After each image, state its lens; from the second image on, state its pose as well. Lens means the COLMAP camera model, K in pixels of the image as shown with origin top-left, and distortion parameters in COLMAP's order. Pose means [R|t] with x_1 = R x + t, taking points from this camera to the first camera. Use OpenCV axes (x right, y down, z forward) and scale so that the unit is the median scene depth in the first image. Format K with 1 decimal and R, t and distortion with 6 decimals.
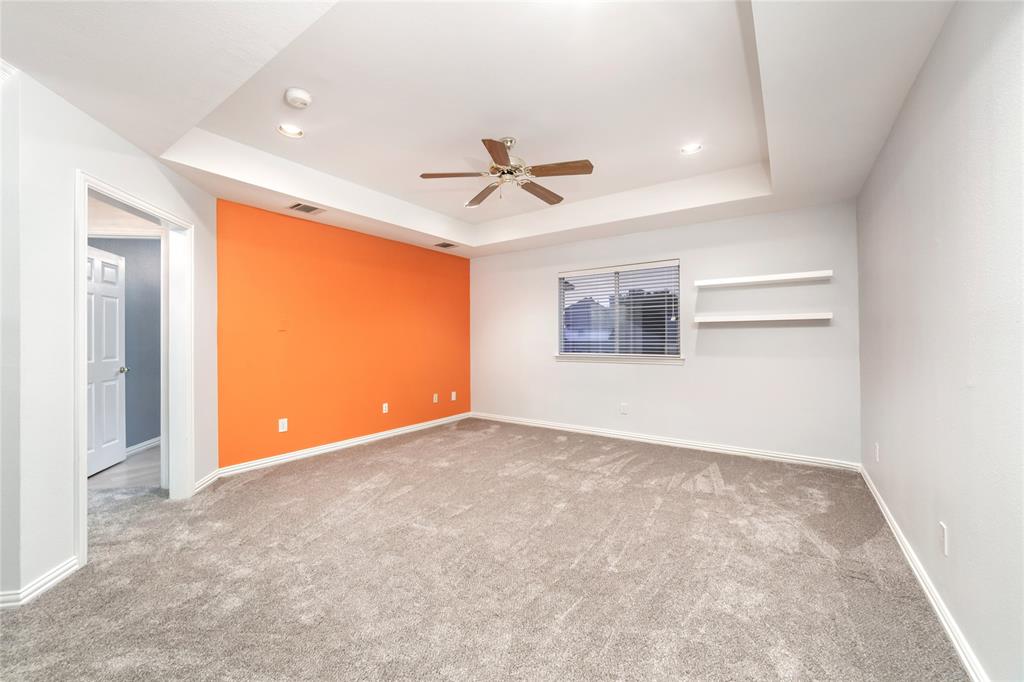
lens RADIAL K [[398.6, 0, 515.0], [0, 398.6, 338.8], [0, 0, 1]] dist [-0.013079, 0.003753]
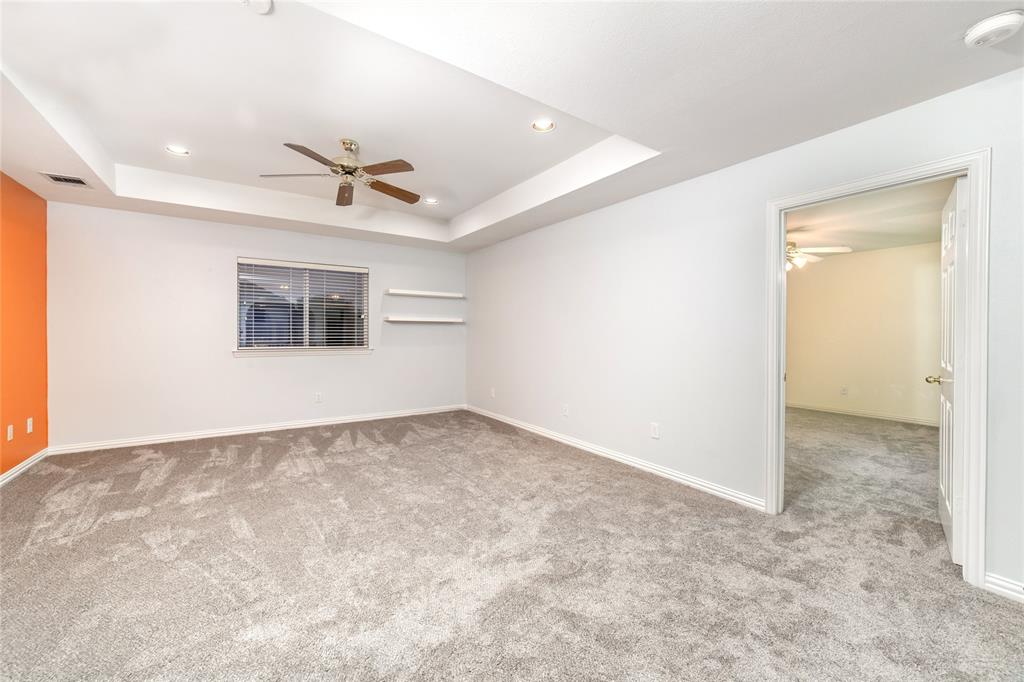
lens RADIAL K [[398.6, 0, 491.5], [0, 398.6, 337.9], [0, 0, 1]] dist [-0.013079, 0.003753]
pose [[0.381769, -0.005582, 0.924241, -0.557866], [-0.007312, 0.999932, 0.009059, 0.001462], [-0.924229, -0.010216, 0.381702, 0.166483]]
